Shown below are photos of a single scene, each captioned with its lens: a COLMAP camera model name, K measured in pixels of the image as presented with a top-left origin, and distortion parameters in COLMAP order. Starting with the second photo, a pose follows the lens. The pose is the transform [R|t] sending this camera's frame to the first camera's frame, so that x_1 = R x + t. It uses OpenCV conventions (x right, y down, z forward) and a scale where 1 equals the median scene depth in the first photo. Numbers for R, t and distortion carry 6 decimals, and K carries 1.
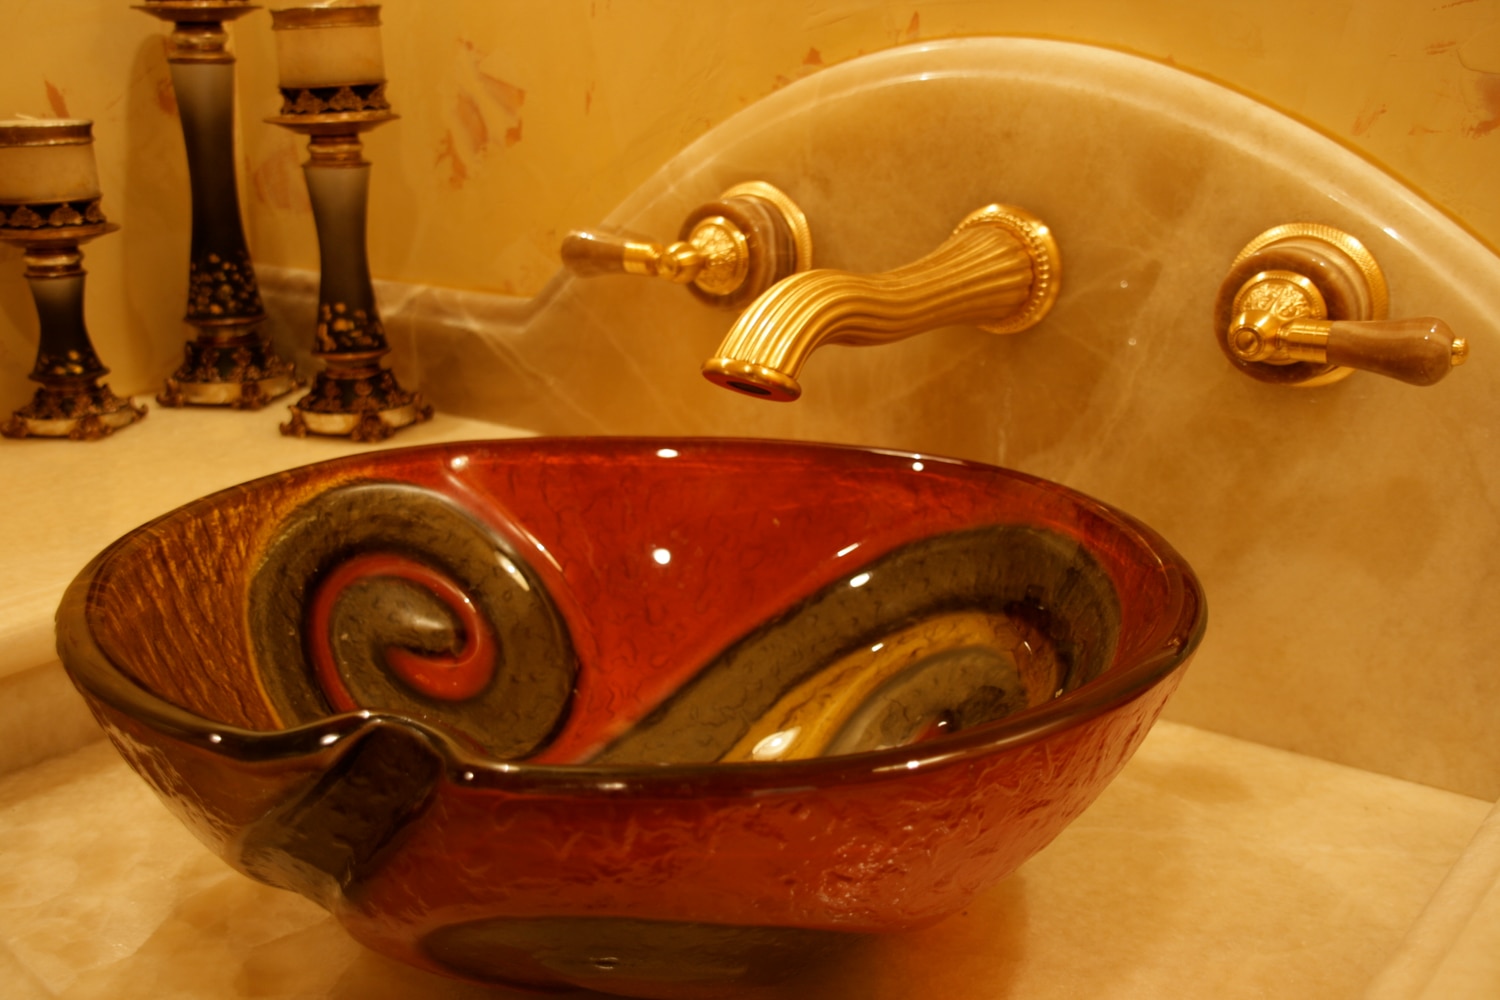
lens RADIAL K [[1699.2, 0, 752.2], [0, 1699.2, 509.6], [0, 0, 1]] dist [0.012131, 0.000000]
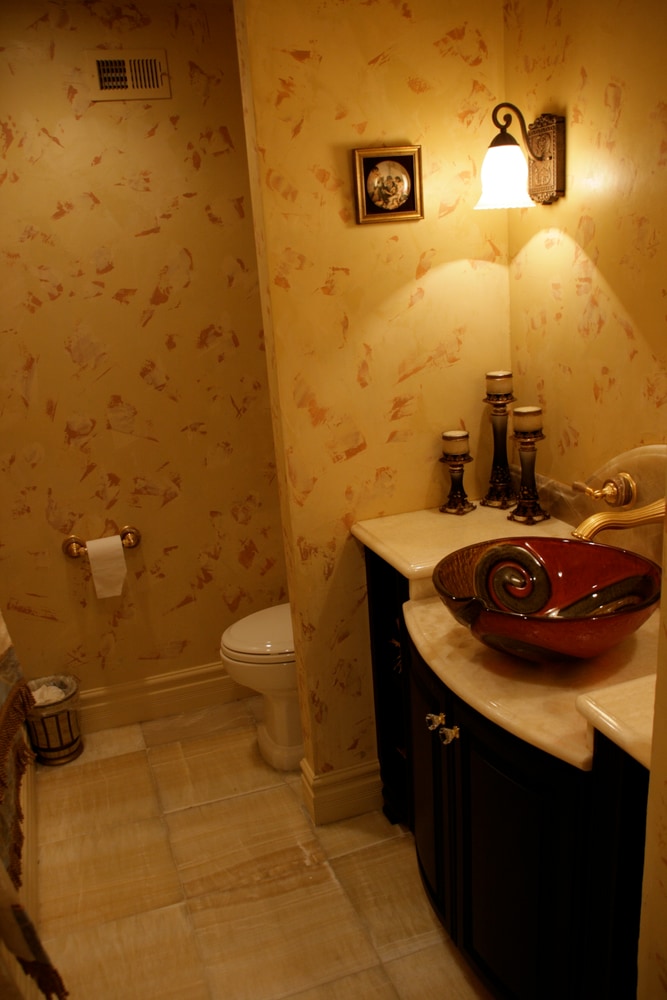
lens RADIAL K [[852.6, 0, 334.9], [0, 852.6, 499.8], [0, 0, 1]] dist [-0.123330, 0.055719]
pose [[0.837792, 0.105137, -0.535771, 0.398898], [-0.099217, 0.994263, 0.039961, -0.125068], [0.536898, 0.019678, 0.843417, -0.770103]]
